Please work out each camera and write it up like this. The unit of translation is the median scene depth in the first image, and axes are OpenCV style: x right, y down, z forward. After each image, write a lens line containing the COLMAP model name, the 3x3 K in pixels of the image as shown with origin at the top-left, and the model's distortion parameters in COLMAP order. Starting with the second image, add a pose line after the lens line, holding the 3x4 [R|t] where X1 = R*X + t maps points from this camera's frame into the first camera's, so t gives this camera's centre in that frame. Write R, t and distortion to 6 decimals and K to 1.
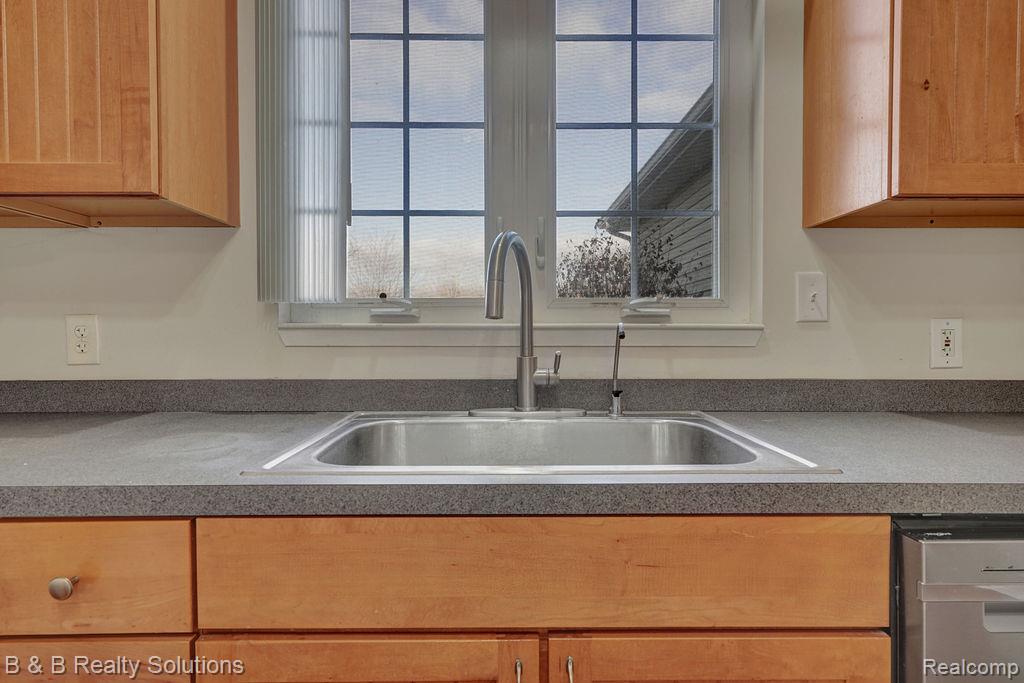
lens RADIAL K [[545.9, 0, 508.7], [0, 545.9, 340.3], [0, 0, 1]] dist [0.003576, 0.001564]
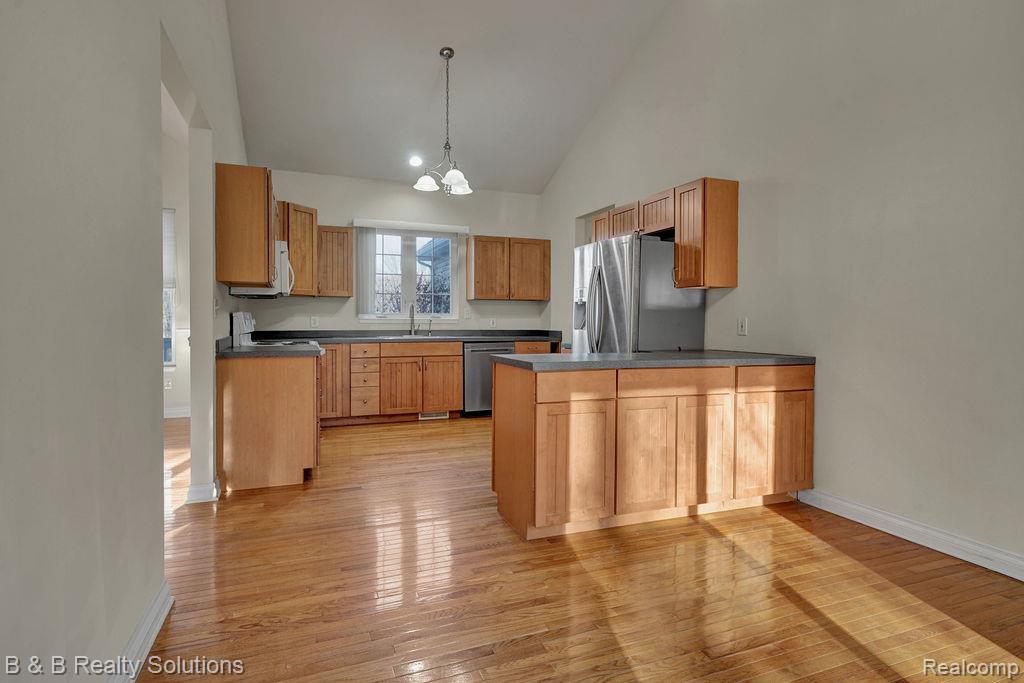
lens RADIAL K [[545.9, 0, 505.8], [0, 545.9, 338.1], [0, 0, 1]] dist [0.003576, 0.001564]
pose [[0.937712, -0.005763, 0.347367, -0.932818], [-0.000994, 0.999814, 0.019273, 0.053715], [-0.347413, -0.018418, 0.937531, -4.130127]]
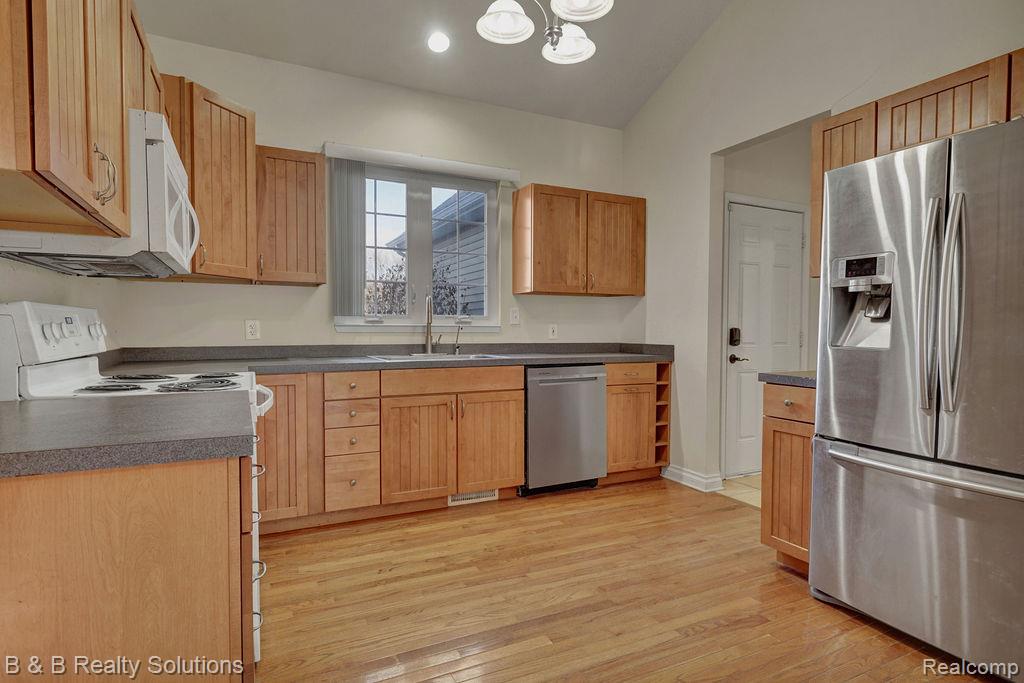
lens RADIAL K [[545.9, 0, 511.1], [0, 545.9, 348.0], [0, 0, 1]] dist [0.003576, 0.001564]
pose [[0.902227, -0.011442, 0.431109, -0.851266], [0.002547, 0.999772, 0.021205, 0.034125], [-0.431253, -0.018034, 0.902051, -1.891661]]
